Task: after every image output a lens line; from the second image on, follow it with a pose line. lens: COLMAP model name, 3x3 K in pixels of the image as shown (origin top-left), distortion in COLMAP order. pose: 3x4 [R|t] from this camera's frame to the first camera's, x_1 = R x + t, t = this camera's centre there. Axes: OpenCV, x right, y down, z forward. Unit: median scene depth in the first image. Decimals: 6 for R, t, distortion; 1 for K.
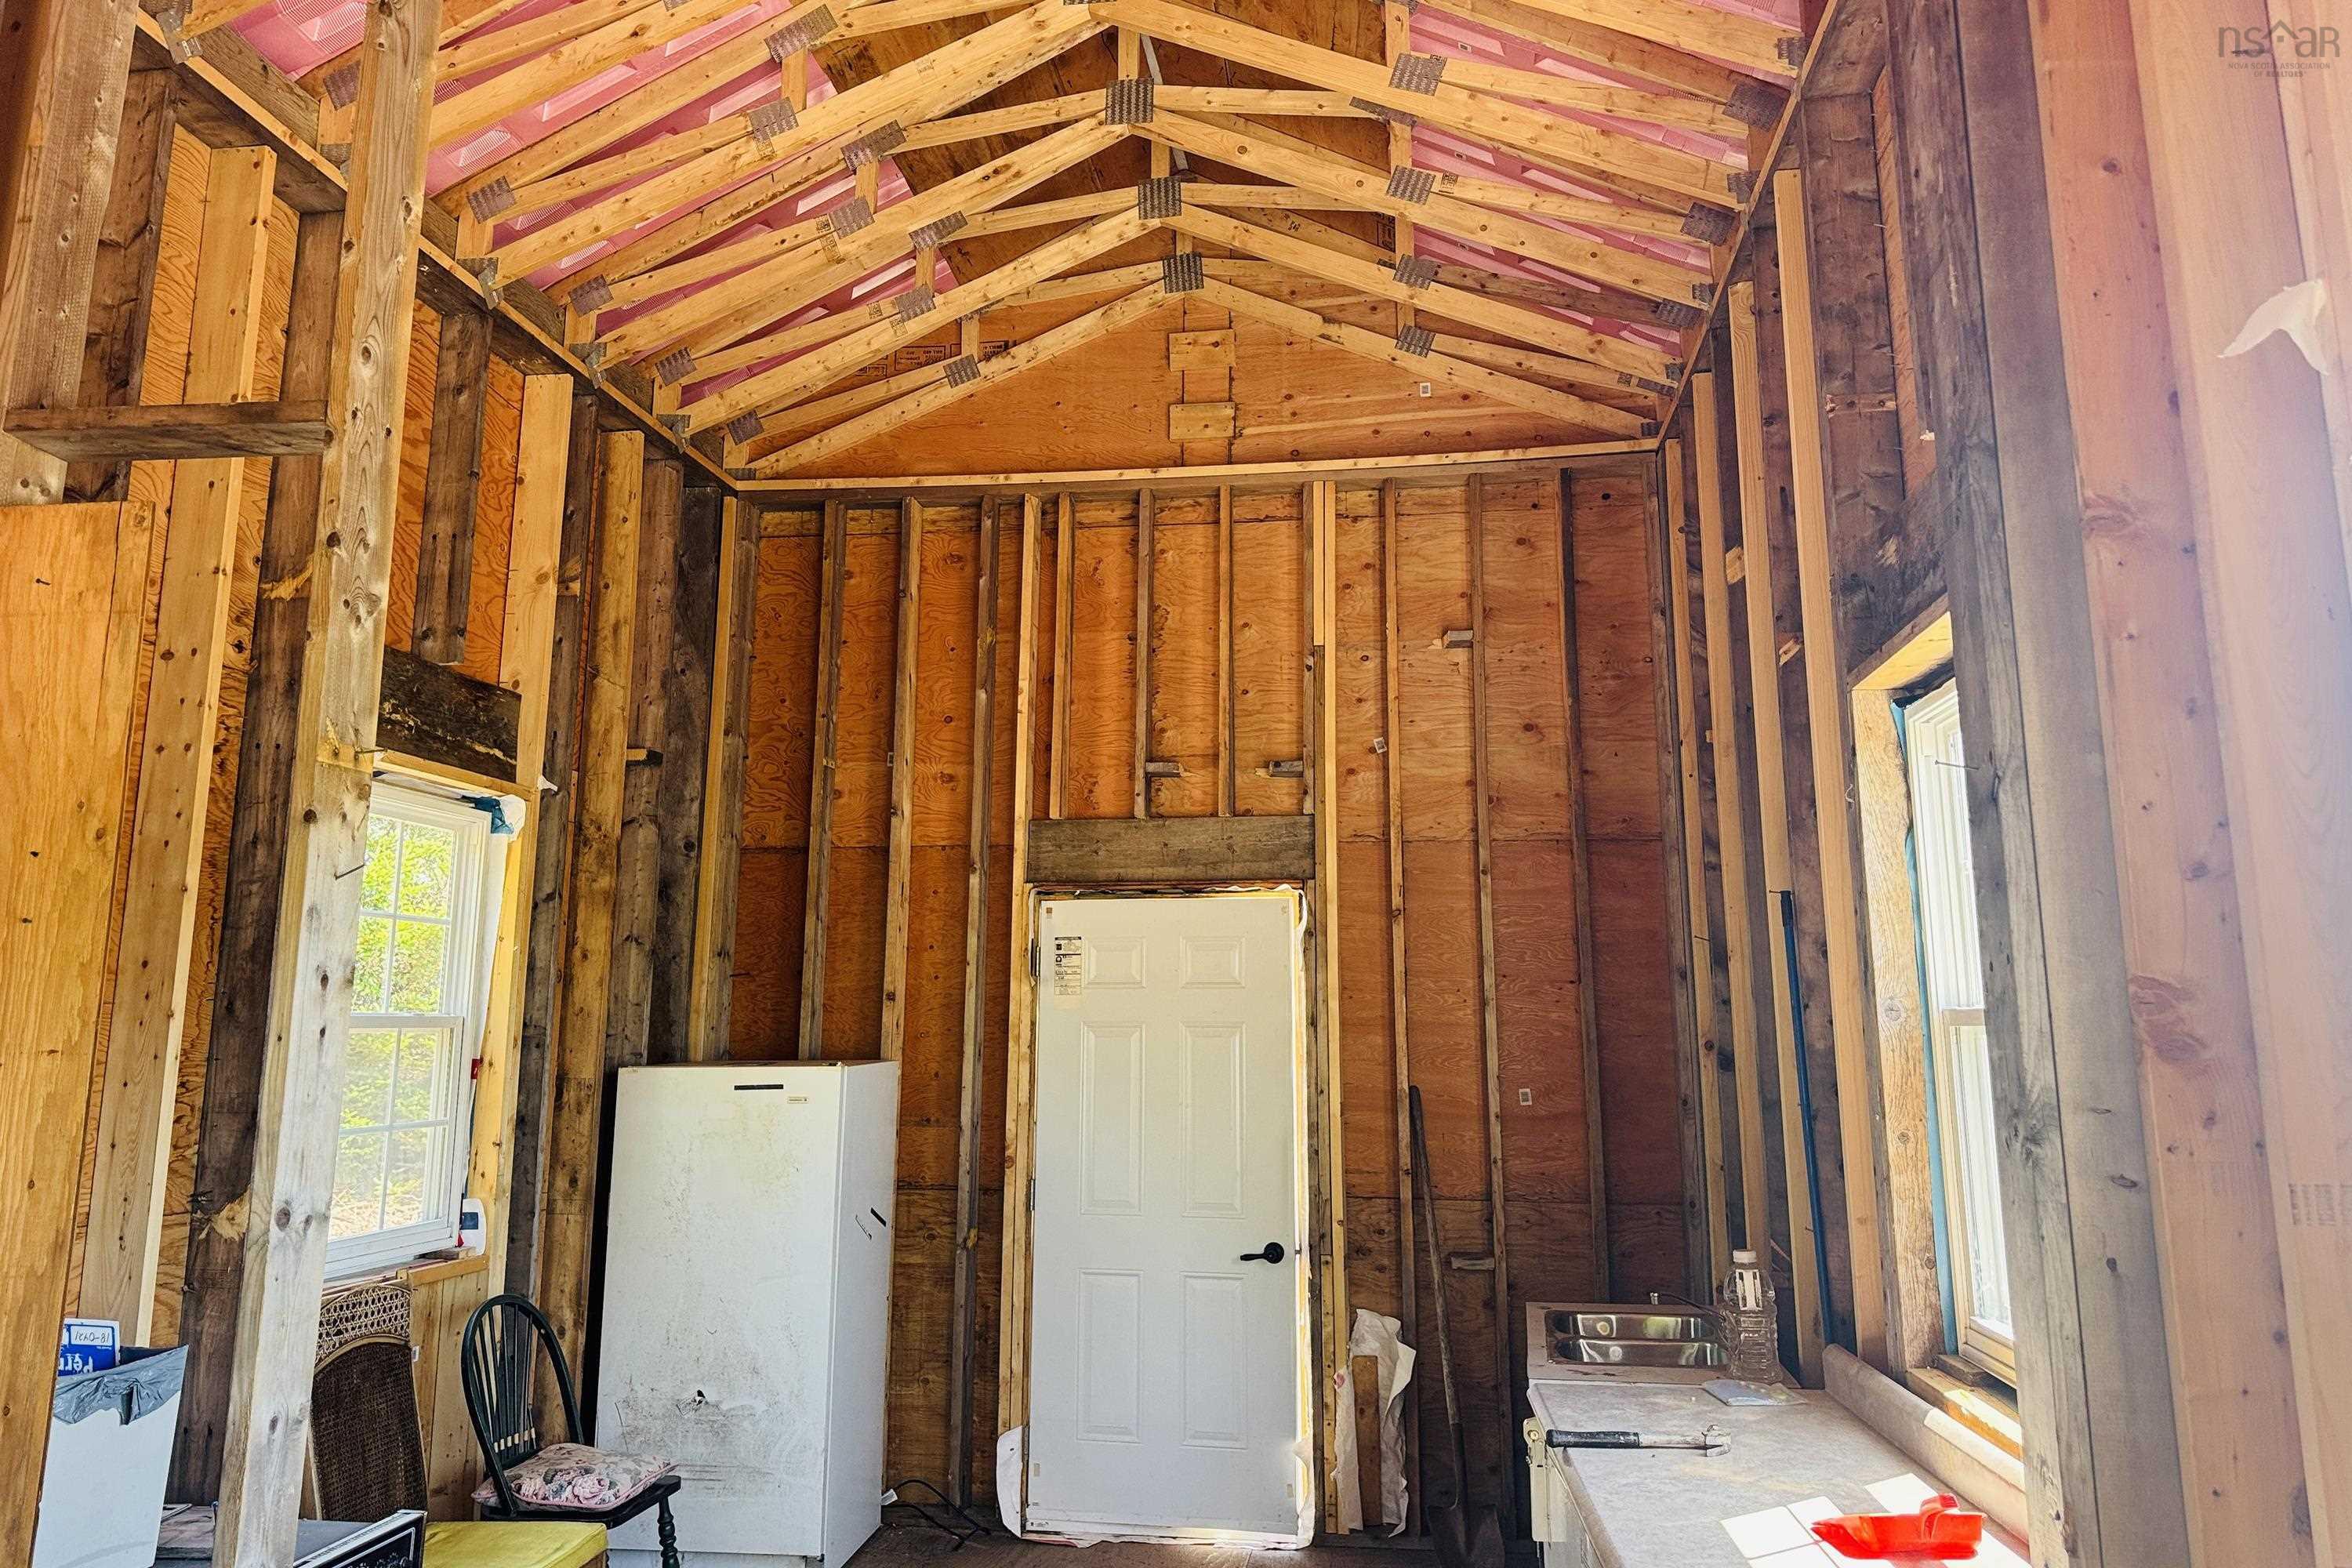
lens RADIAL K [[1592.3, 0, 1129.0], [0, 1592.3, 779.1], [0, 0, 1]] dist [0.063769, -0.067630]
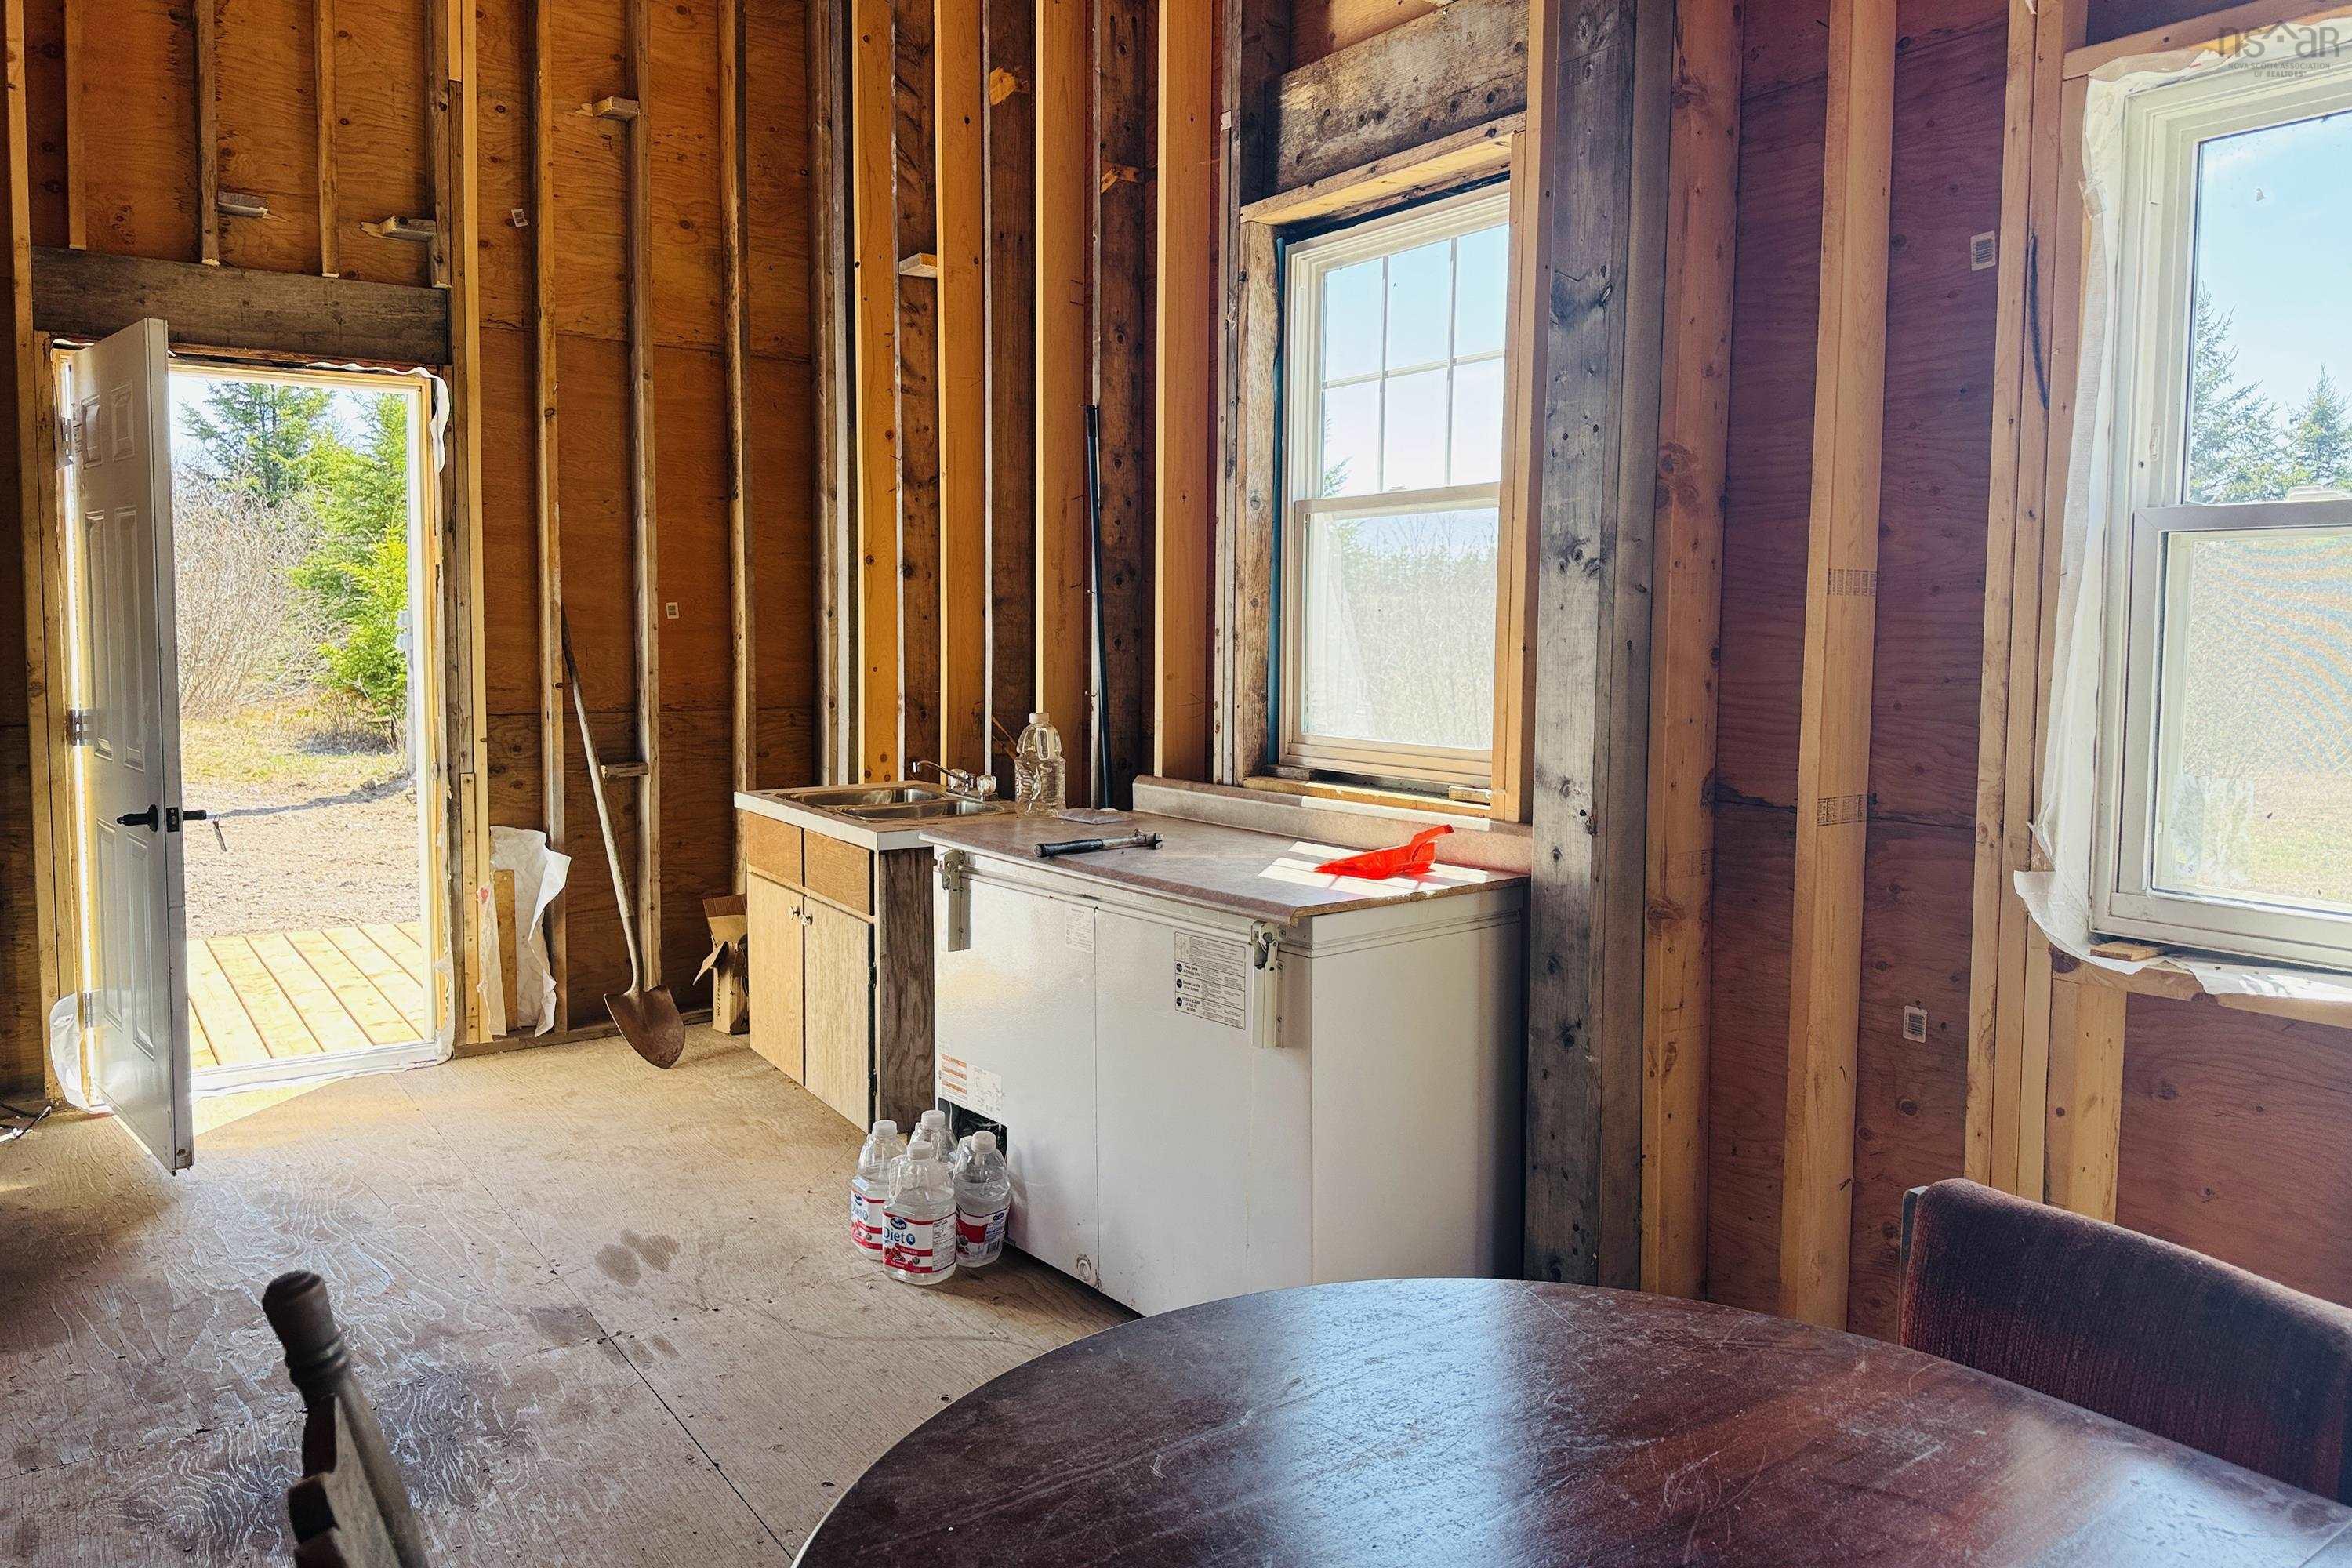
lens RADIAL K [[1592.3, 0, 1129.0], [0, 1592.3, 779.1], [0, 0, 1]] dist [0.063769, -0.067630]
pose [[0.768180, -0.060141, 0.637403, -0.176966], [-0.114094, 0.966782, 0.228723, 0.037904], [-0.629985, -0.248425, 0.735801, 0.053547]]
